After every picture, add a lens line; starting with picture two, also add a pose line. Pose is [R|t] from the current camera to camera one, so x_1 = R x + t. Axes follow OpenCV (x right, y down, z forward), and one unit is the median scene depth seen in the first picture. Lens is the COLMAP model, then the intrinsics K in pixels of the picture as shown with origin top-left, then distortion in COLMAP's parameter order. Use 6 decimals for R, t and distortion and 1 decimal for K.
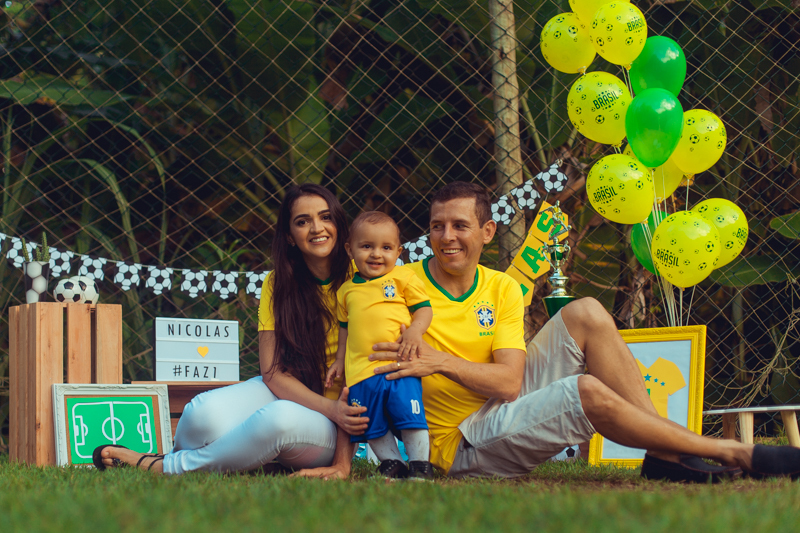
lens RADIAL K [[1264.1, 0, 354.9], [0, 1264.1, 278.7], [0, 0, 1]] dist [0.008349, 0.000000]
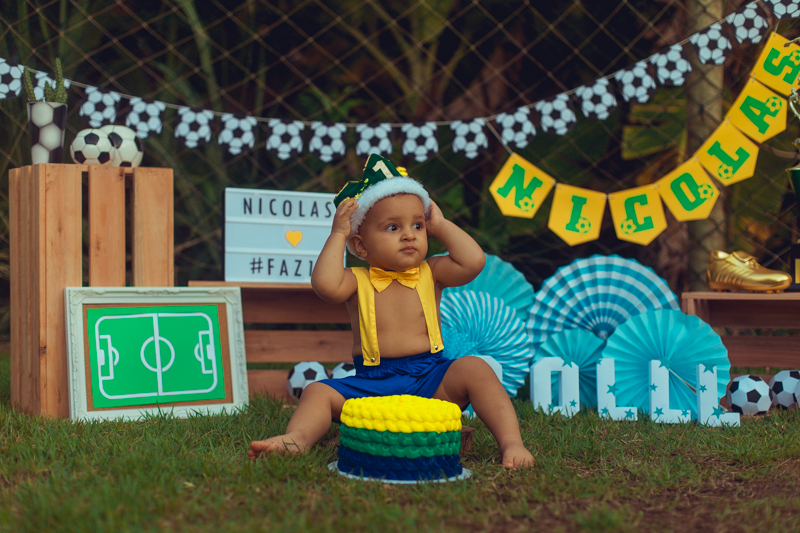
lens RADIAL K [[1160.2, 0, 408.4], [0, 1160.2, 246.3], [0, 0, 1]] dist [-0.004247, 0.000000]
pose [[0.999127, 0.020116, -0.036604, -0.034860], [-0.016611, 0.995465, 0.093671, 0.001598], [0.038322, -0.092981, 0.994930, 0.377303]]
